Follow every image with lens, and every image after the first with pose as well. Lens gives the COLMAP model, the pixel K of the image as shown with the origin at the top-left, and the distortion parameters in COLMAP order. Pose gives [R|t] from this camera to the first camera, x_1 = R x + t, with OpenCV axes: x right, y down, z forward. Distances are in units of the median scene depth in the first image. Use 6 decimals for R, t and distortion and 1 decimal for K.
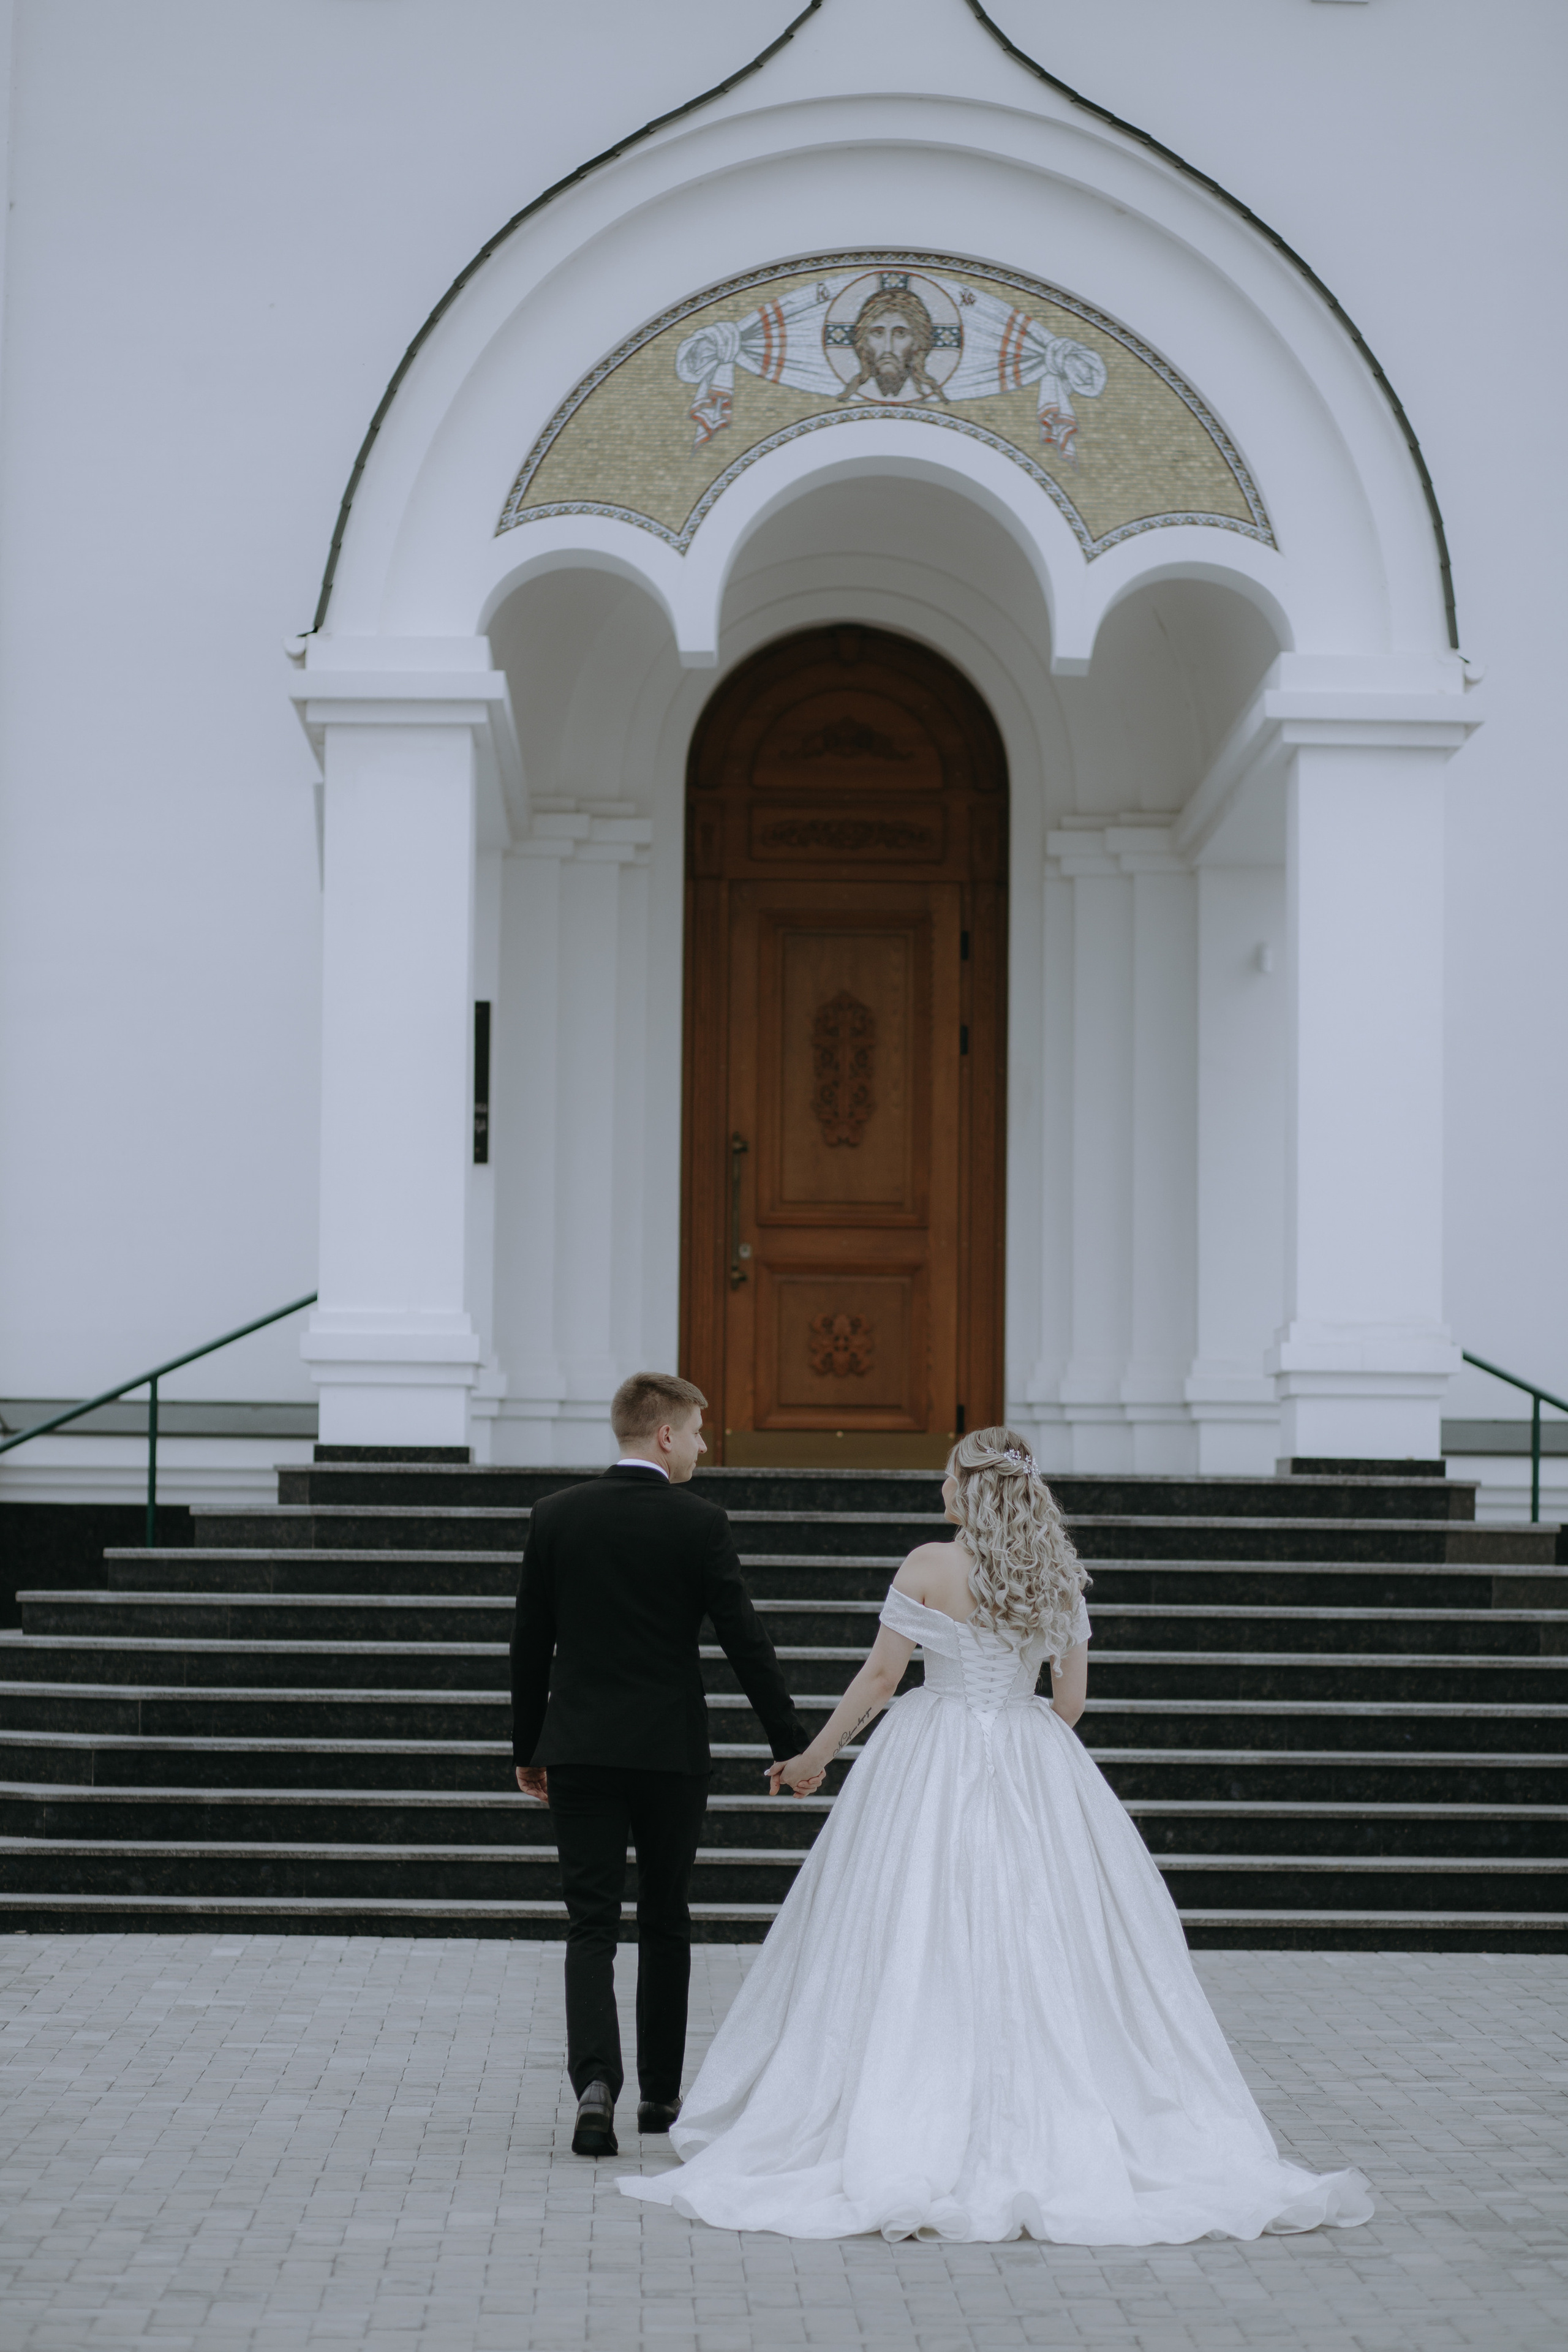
lens RADIAL K [[5537.0, 0, 784.0], [0, 5537.0, 1176.0], [0, 0, 1]] dist [-0.087974, -0.842113]
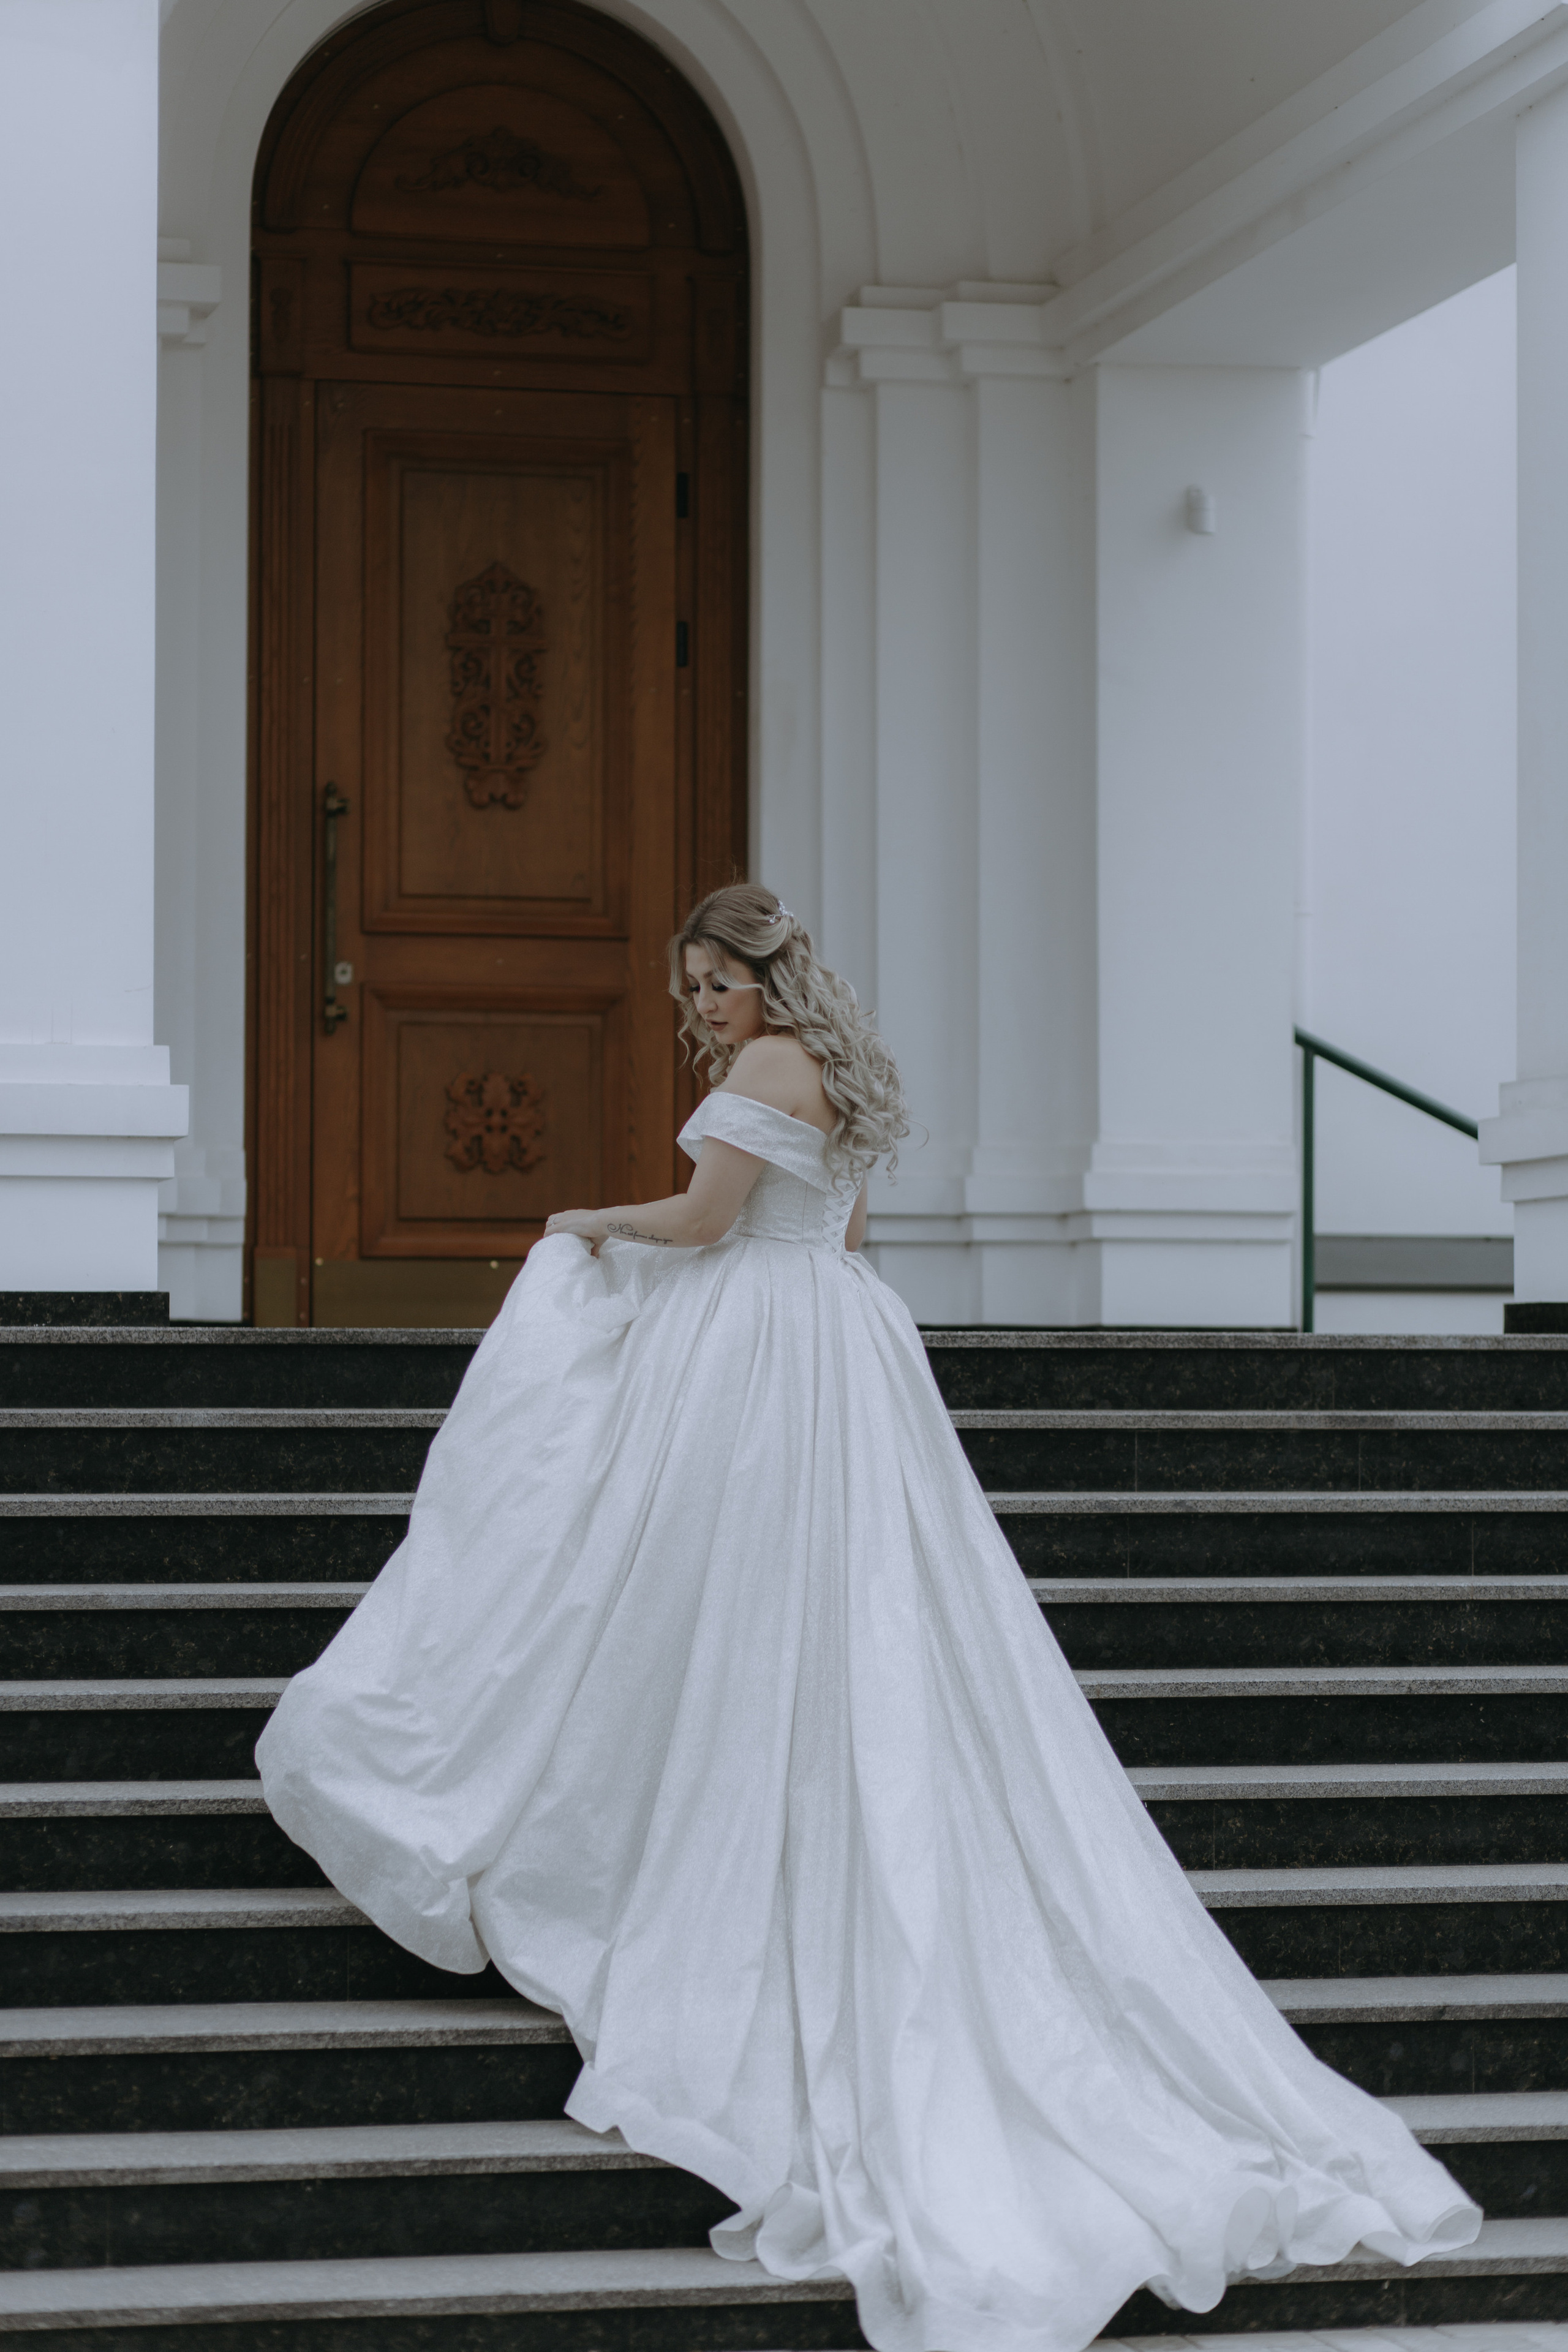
lens RADIAL K [[5472.3, 0, 784.0], [0, 5472.3, 1176.0], [0, 0, 1]] dist [-0.013752, 0.099953]
pose [[0.975674, -0.001280, 0.219224, -0.110548], [-0.005713, 0.999495, 0.031261, 0.019789], [-0.219154, -0.031753, 0.975174, 0.450968]]
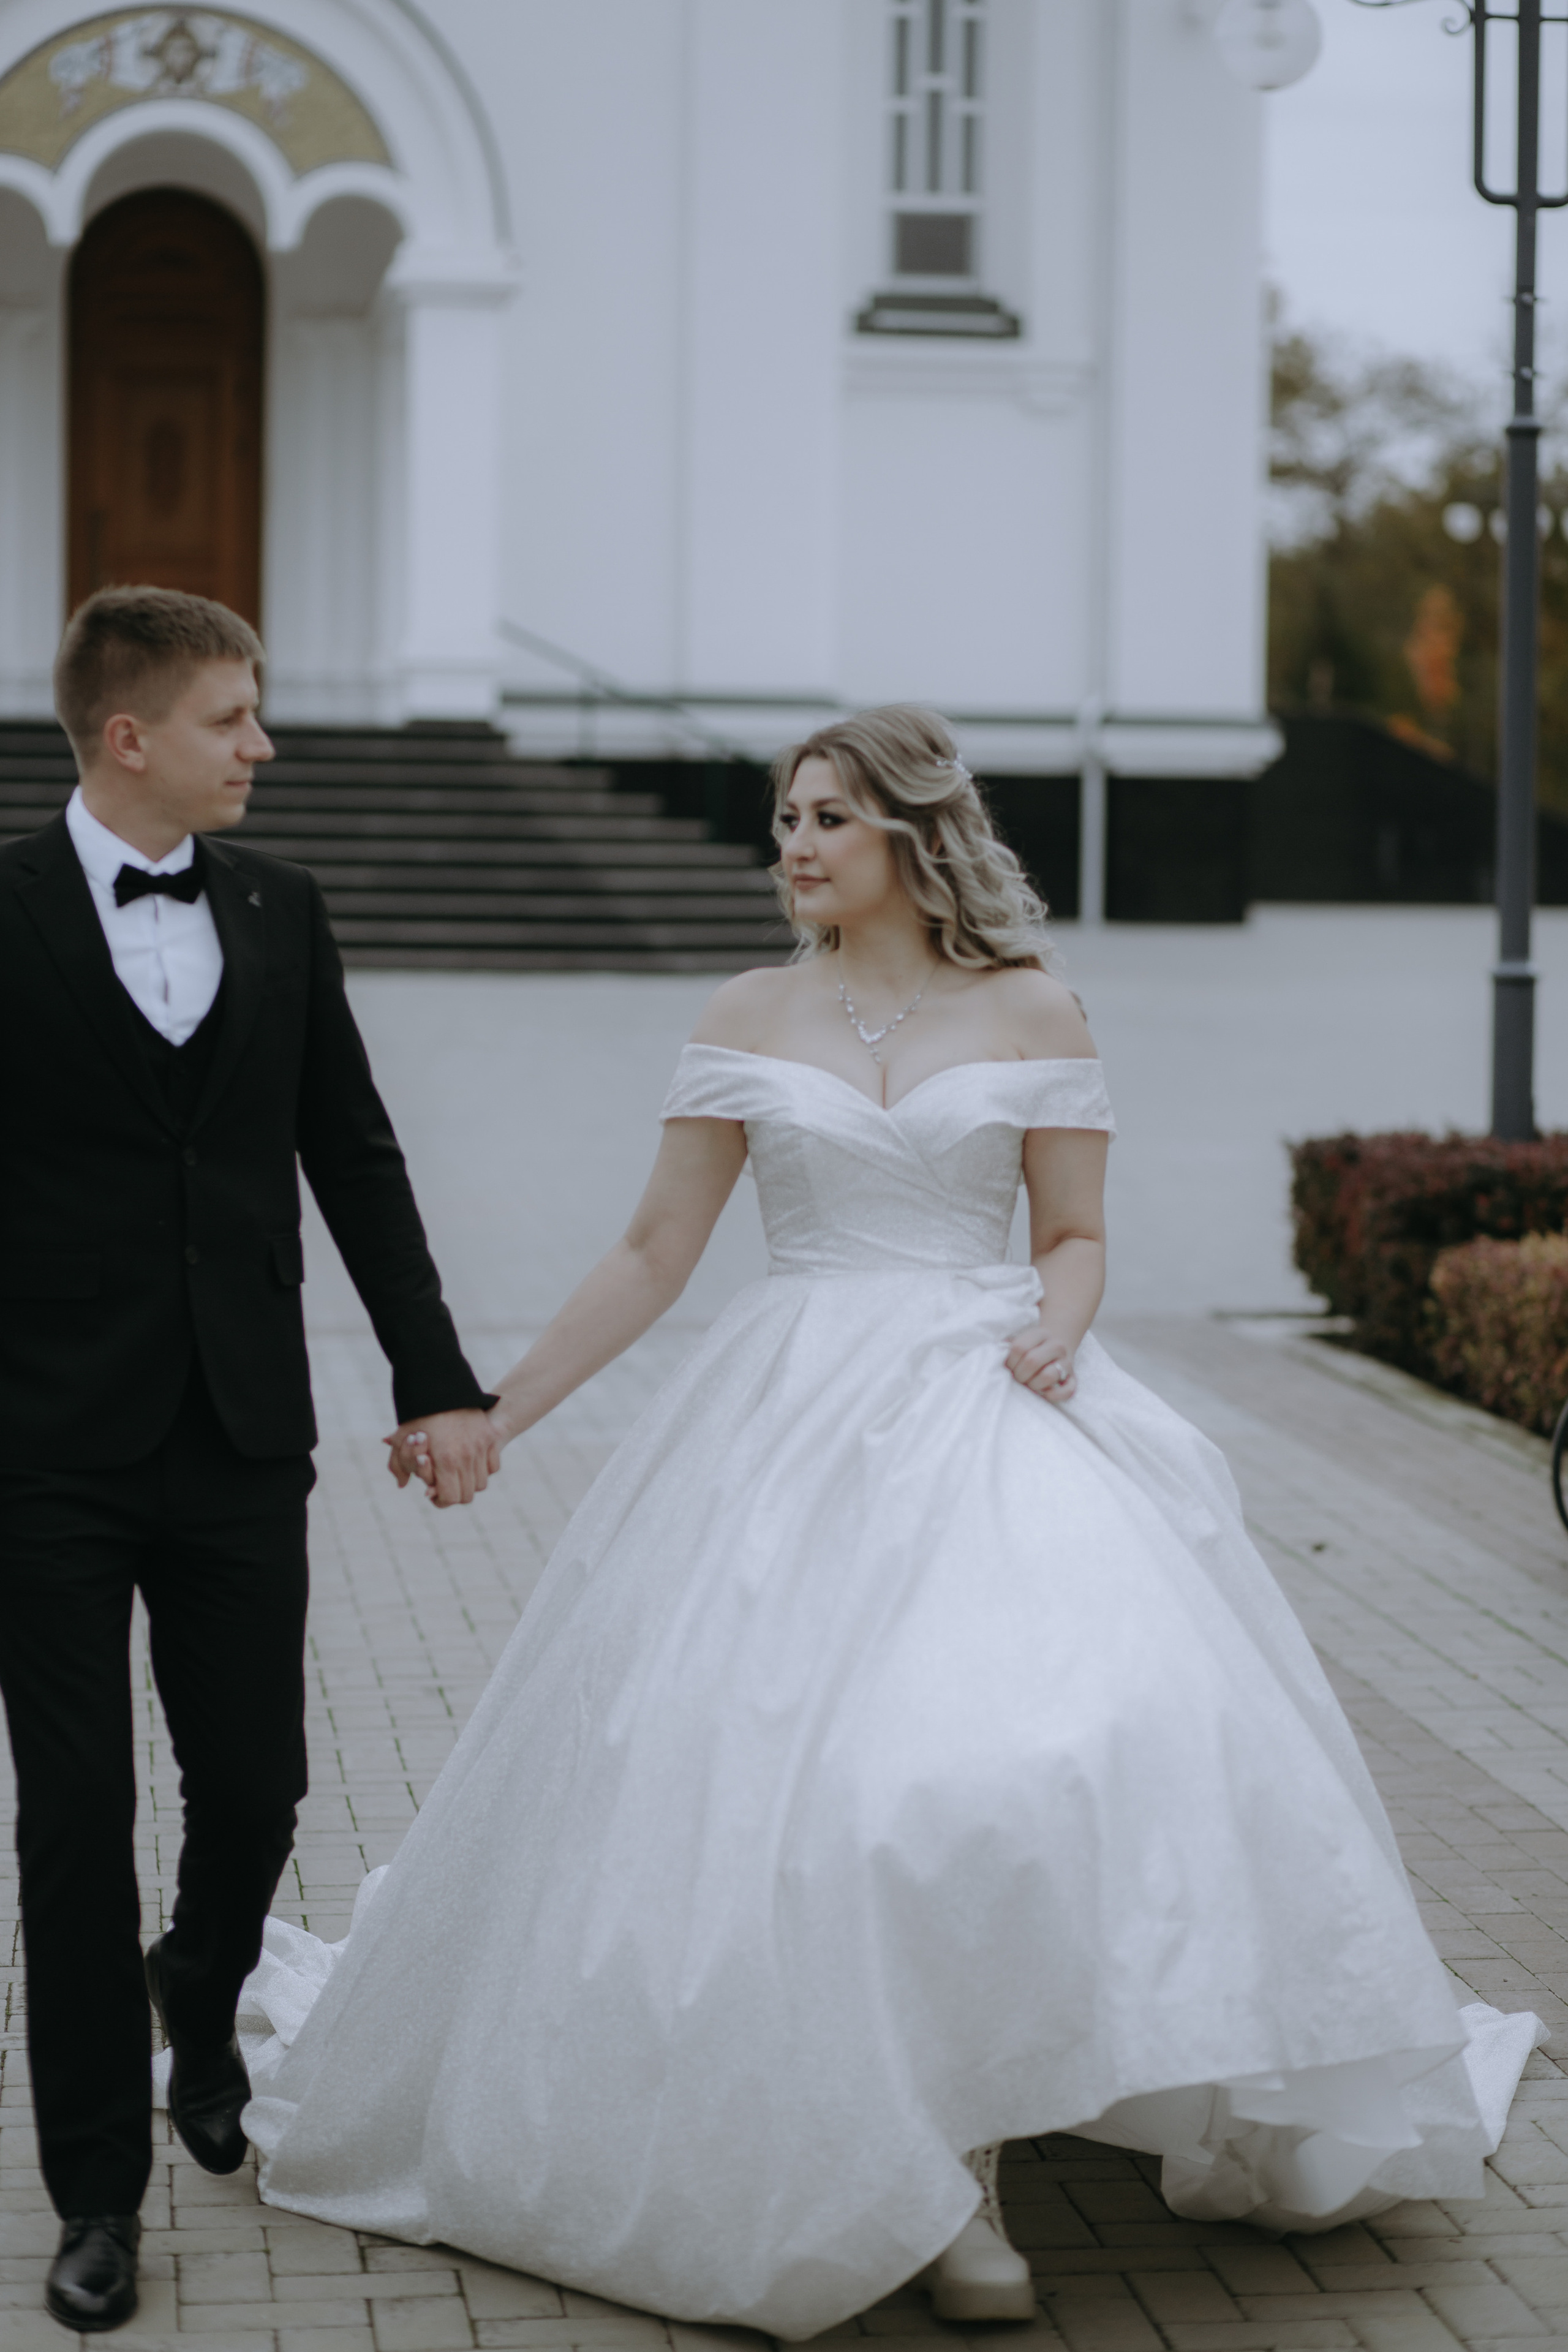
lens RADIAL K [[5537.0, 0, 784.0], [0, 5537.0, 1176.0], [0, 0, 1]] dist [-0.087974, -0.842113]
pose [[0.995112, -0.003328, 0.098695, 0.036330], [-0.010131, 0.990718, 0.135553, -0.040470], [-0.098230, -0.135890, 0.985842, -0.723851]]
